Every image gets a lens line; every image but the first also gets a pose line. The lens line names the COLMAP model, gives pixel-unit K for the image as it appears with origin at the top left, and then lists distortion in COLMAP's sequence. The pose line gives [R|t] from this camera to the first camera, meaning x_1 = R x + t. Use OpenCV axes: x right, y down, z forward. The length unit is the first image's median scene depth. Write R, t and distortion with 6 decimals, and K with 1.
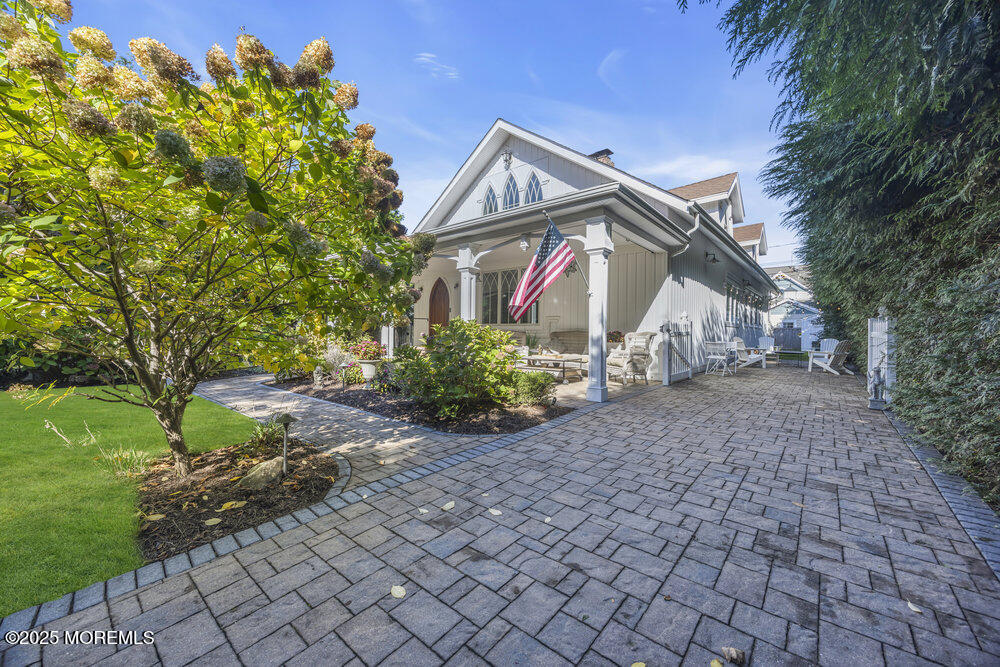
lens RADIAL K [[386.0, 0, 504.6], [0, 386.0, 334.2], [0, 0, 1]] dist [0.003693, -0.000106]
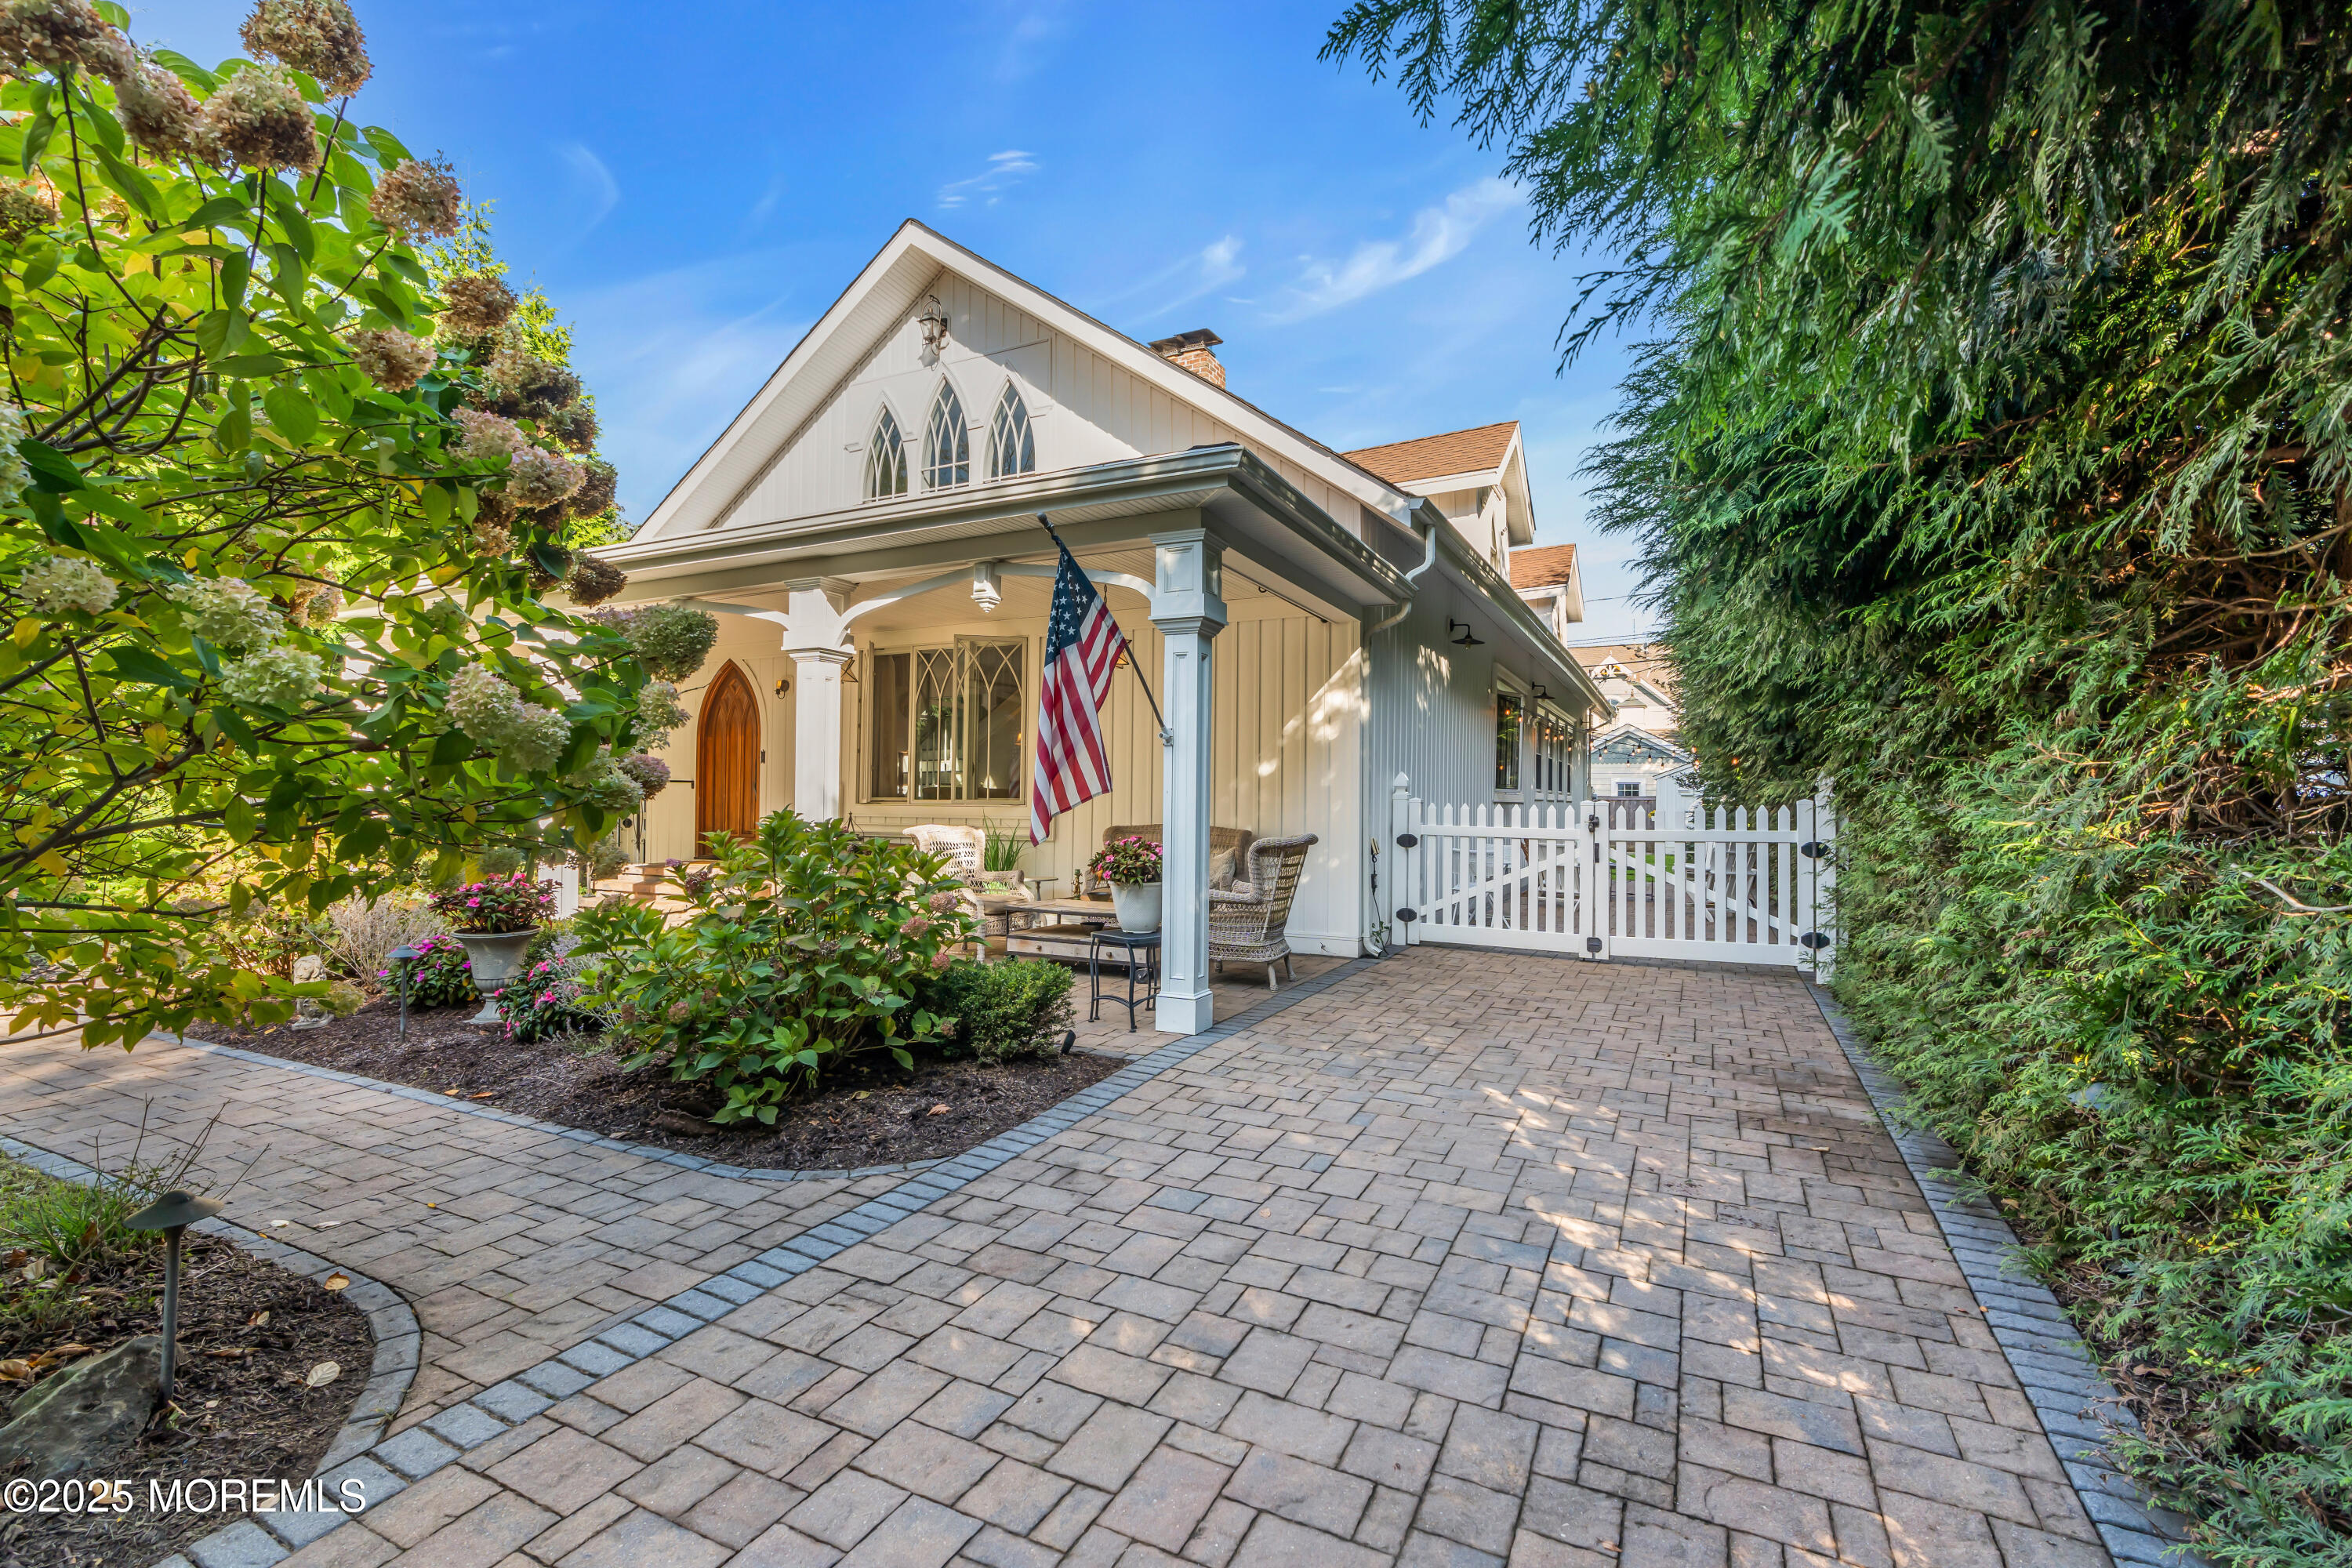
lens RADIAL K [[1060.5, 0, 1172.3], [0, 1060.5, 790.5], [0, 0, 1]] dist [-0.018136, 0.011951]
pose [[0.974232, 0.001384, 0.225545, 0.000386], [0.000917, 0.999949, -0.010100, -0.066411], [-0.225547, 0.010047, 0.974180, 0.025446]]
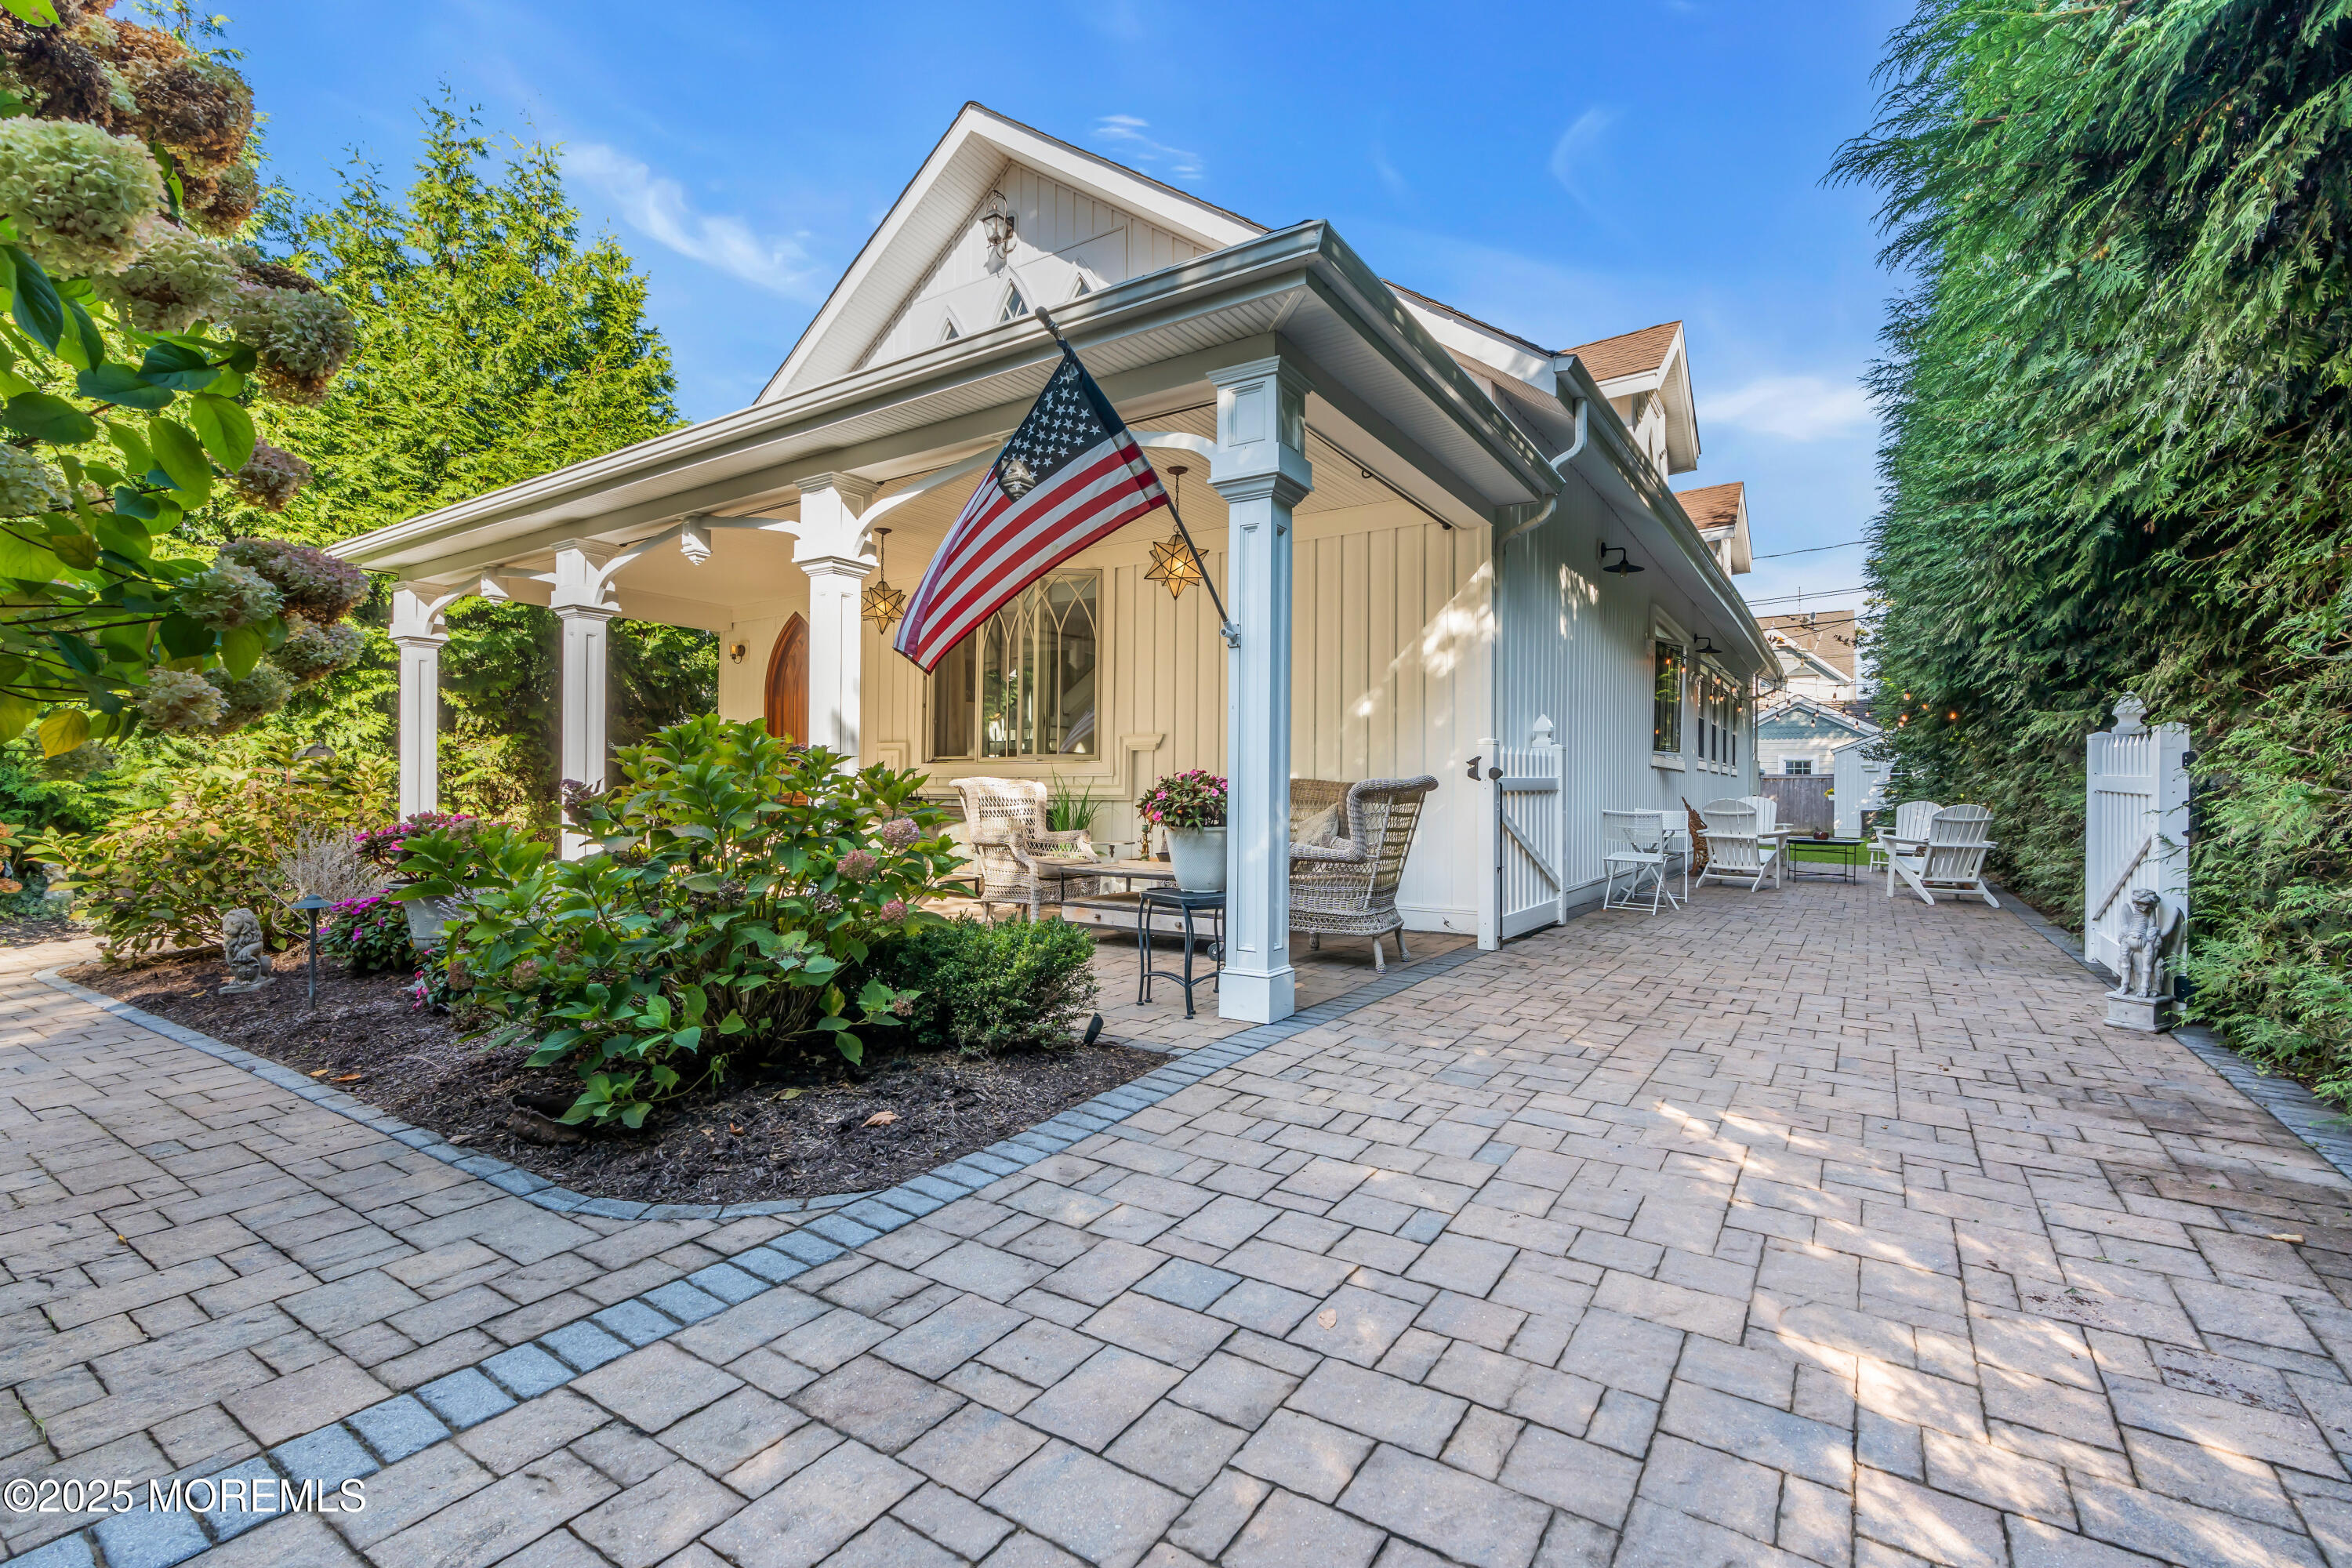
lens RADIAL K [[1048.8, 0, 1175.8], [0, 1048.8, 790.0], [0, 0, 1]] dist [-0.012655, 0.003861]
pose [[0.994079, -0.002336, 0.108636, 0.142685], [0.003006, 0.999977, -0.006000, 0.014930], [-0.108619, 0.006291, 0.994064, 0.355164]]
